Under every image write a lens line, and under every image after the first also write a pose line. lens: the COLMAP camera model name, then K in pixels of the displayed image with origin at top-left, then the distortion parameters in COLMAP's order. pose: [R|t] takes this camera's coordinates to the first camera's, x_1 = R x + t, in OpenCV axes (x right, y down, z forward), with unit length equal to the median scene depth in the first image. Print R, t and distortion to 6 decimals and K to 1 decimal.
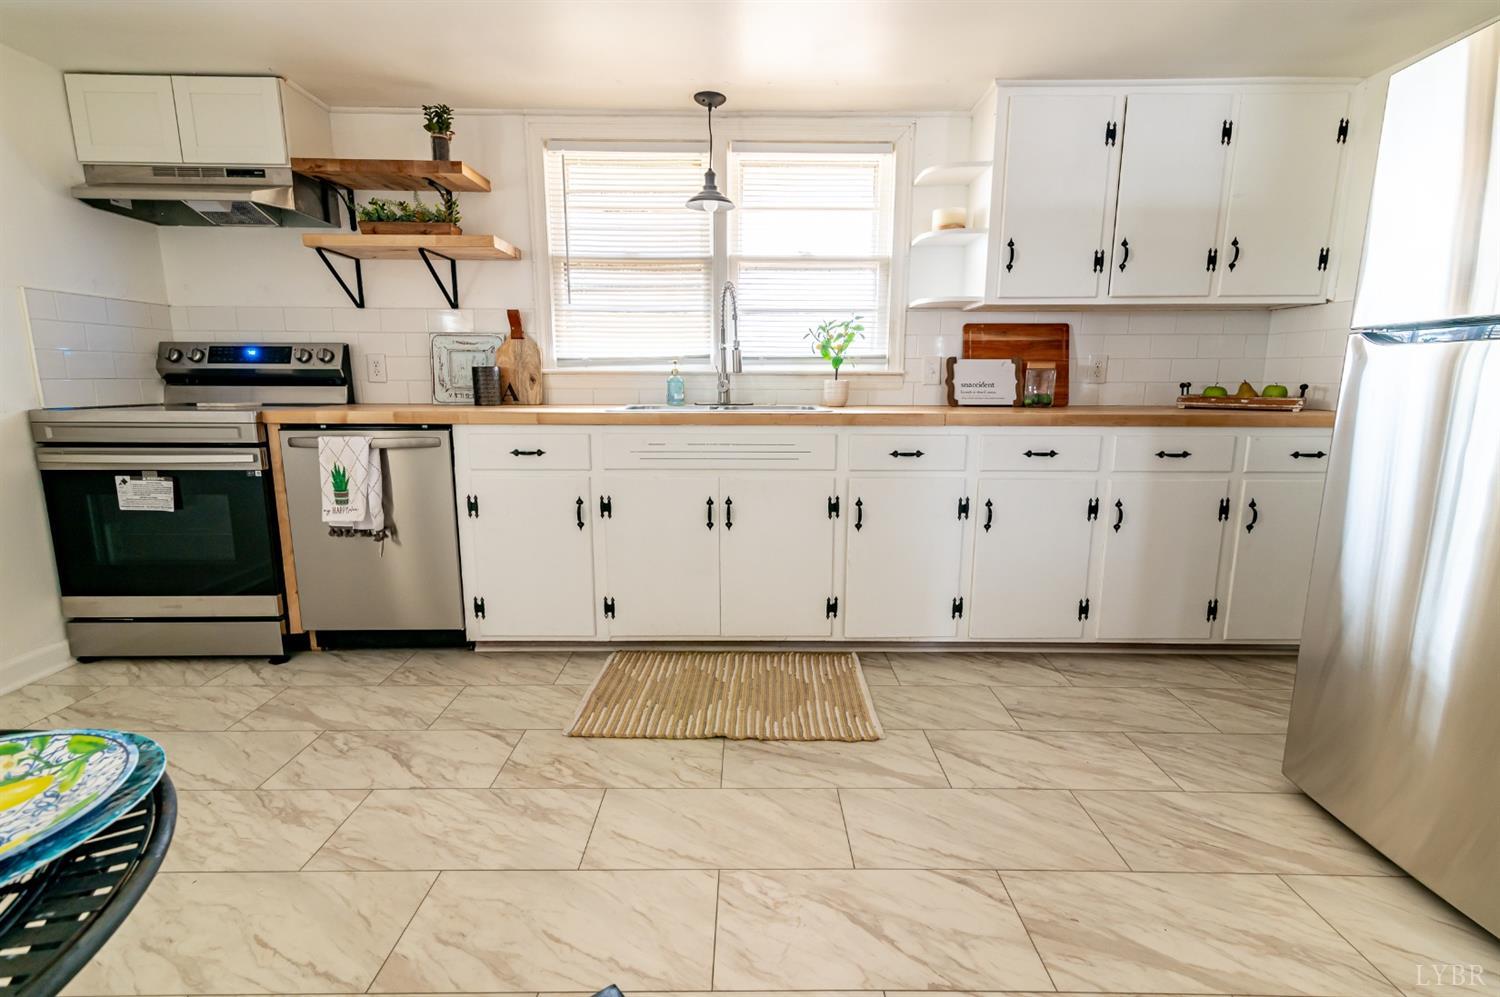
lens RADIAL K [[679.2, 0, 674.3], [0, 679.2, 507.5], [0, 0, 1]] dist [0.021193, -0.001705]
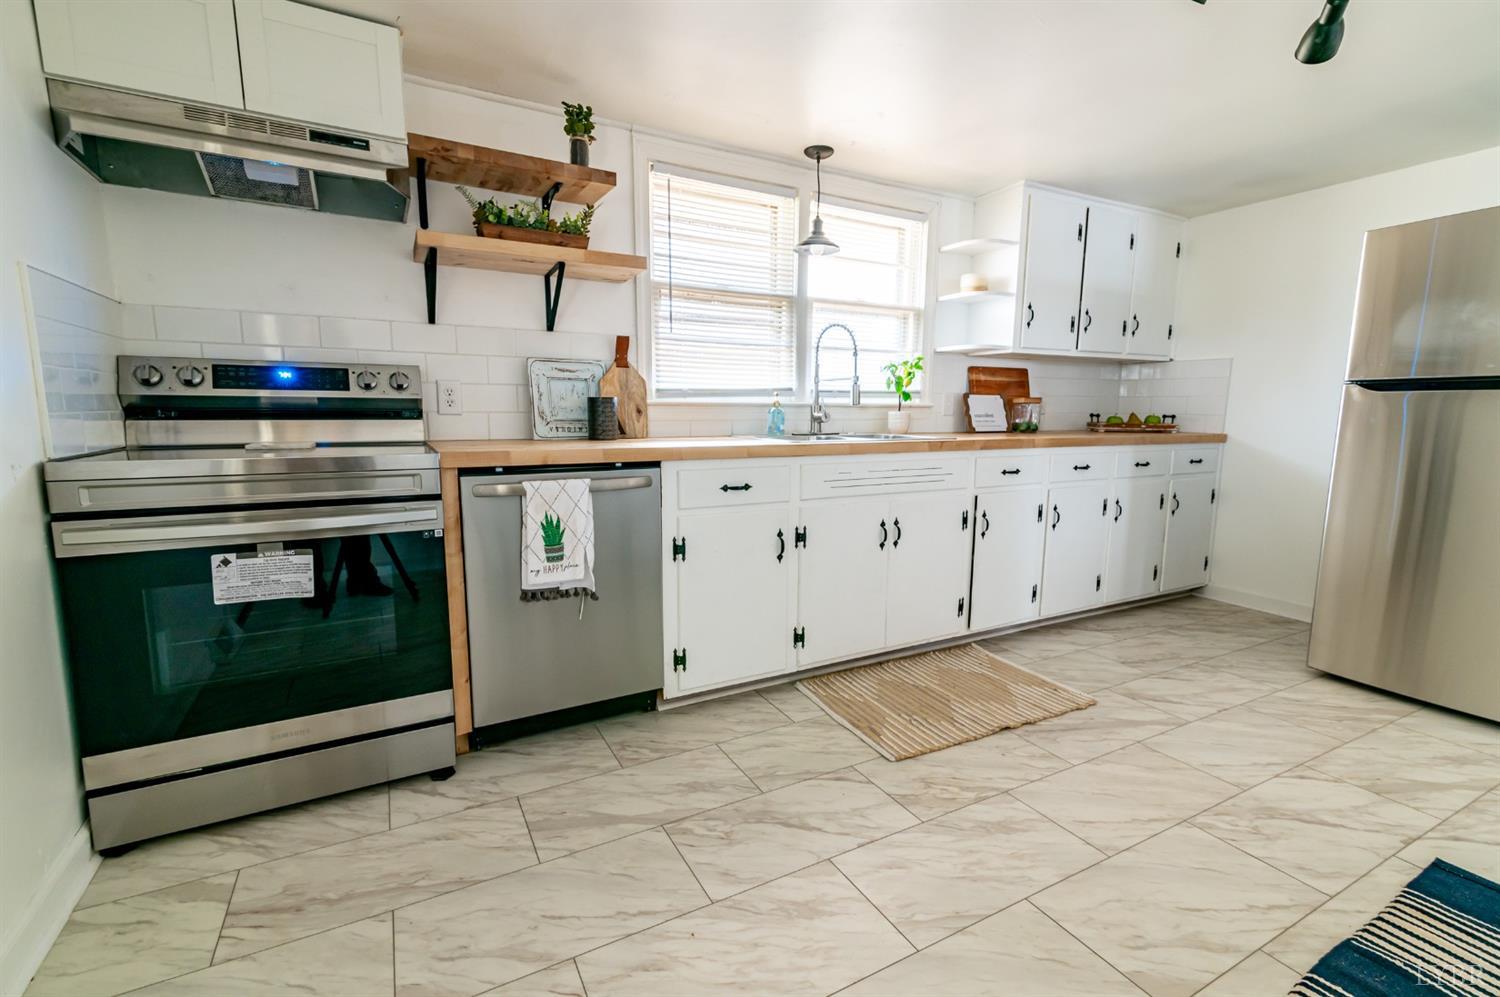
lens RADIAL K [[679.2, 0, 701.5], [0, 679.2, 513.2], [0, 0, 1]] dist [0.021193, -0.001705]
pose [[0.879023, -0.070696, 0.471509, -0.681597], [0.086289, 0.996204, -0.011500, -0.036326], [-0.468906, 0.050794, 0.881786, 0.174311]]
